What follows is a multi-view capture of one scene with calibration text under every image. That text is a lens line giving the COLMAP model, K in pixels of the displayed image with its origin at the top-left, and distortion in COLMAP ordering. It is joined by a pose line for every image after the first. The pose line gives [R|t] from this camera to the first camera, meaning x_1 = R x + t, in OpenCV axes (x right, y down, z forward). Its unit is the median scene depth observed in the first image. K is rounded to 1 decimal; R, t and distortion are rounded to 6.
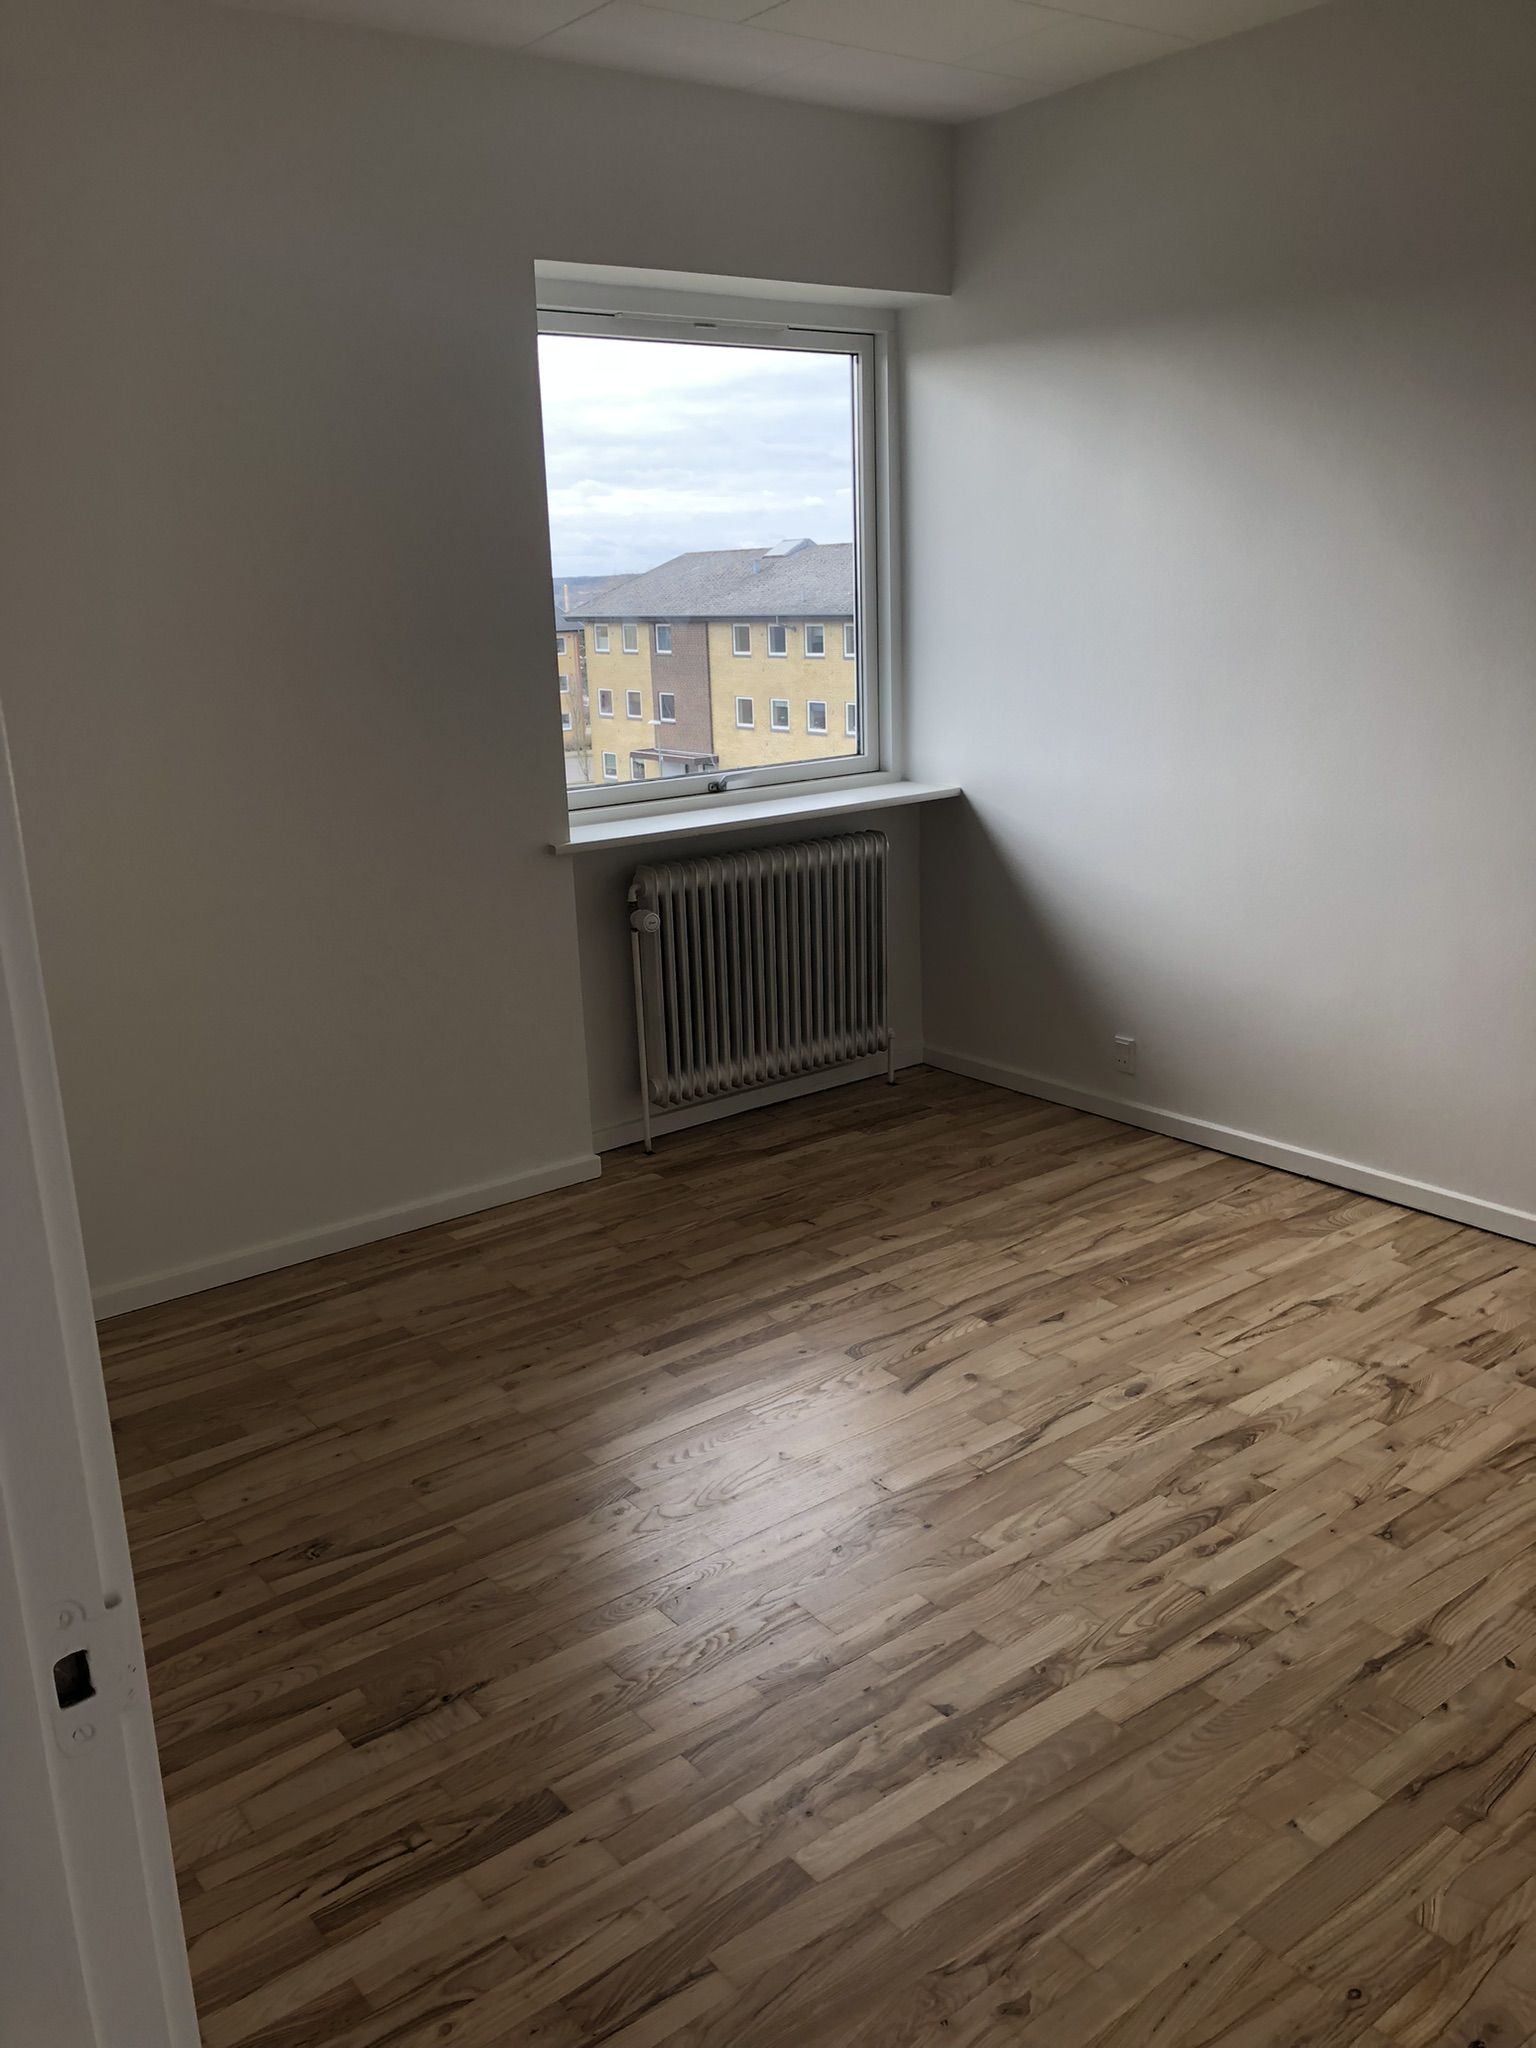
lens RADIAL K [[1664.9, 0, 767.4], [0, 1664.9, 1024.5], [0, 0, 1]] dist [0.005785, 0.006927]
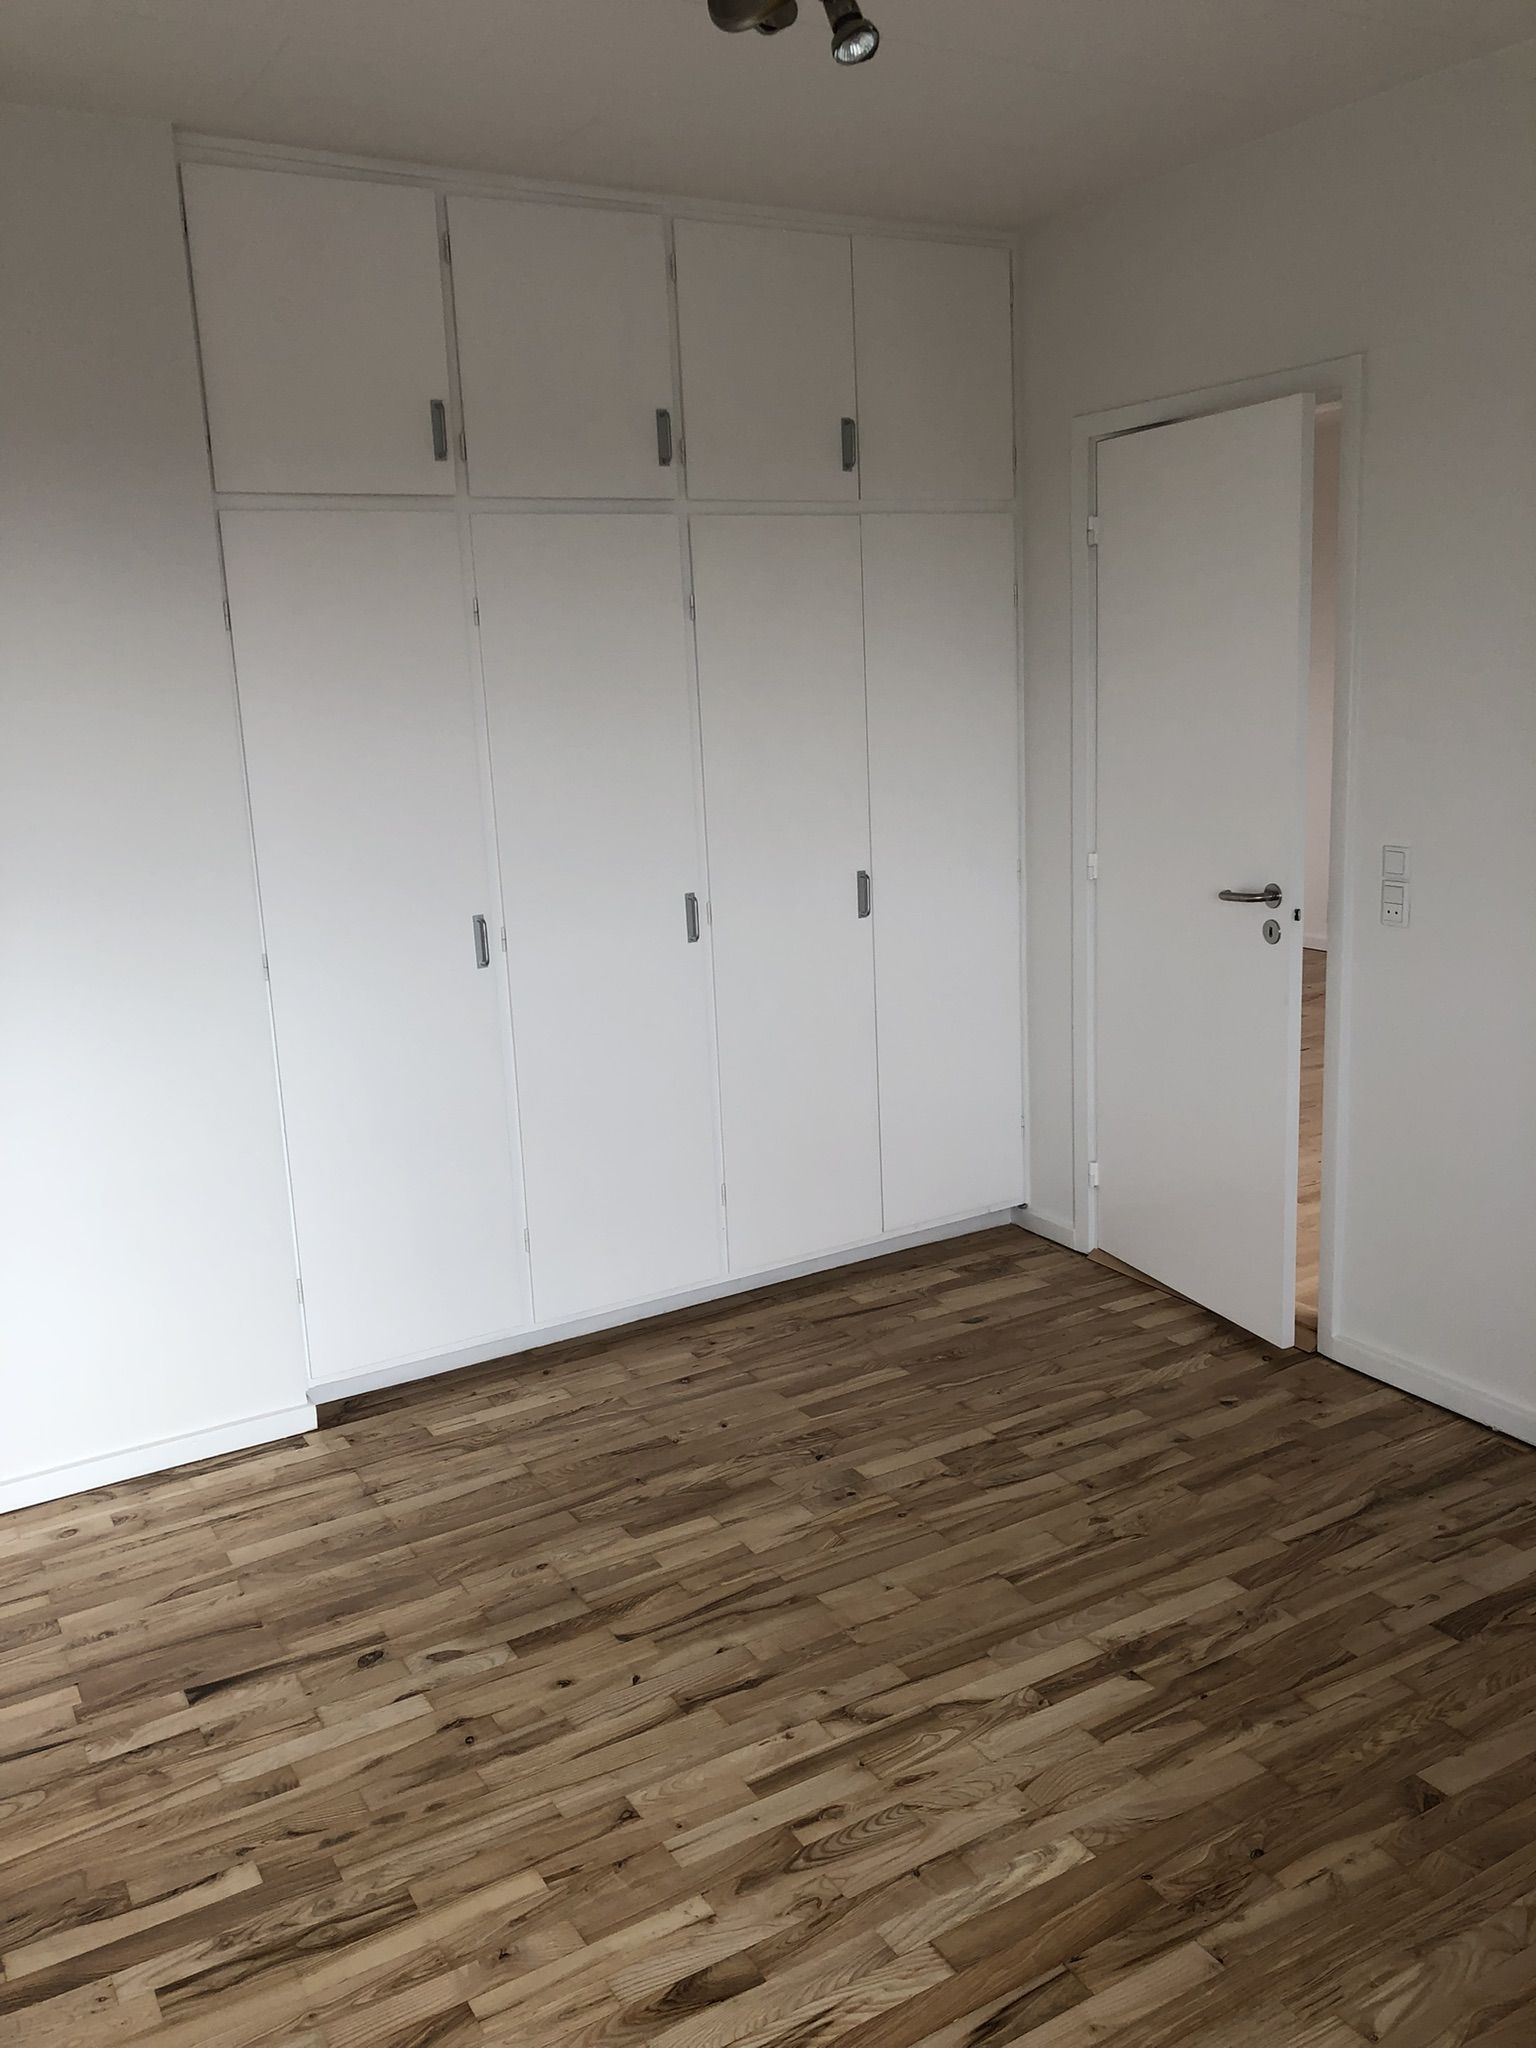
lens RADIAL K [[1664.9, 0, 768.2], [0, 1664.9, 1024.7], [0, 0, 1]] dist [0.005785, 0.006927]
pose [[-0.988472, 0.044990, 0.144567, 0.164230], [0.106820, 0.883906, 0.455301, -0.529997], [-0.107299, 0.465495, -0.878522, 1.776460]]
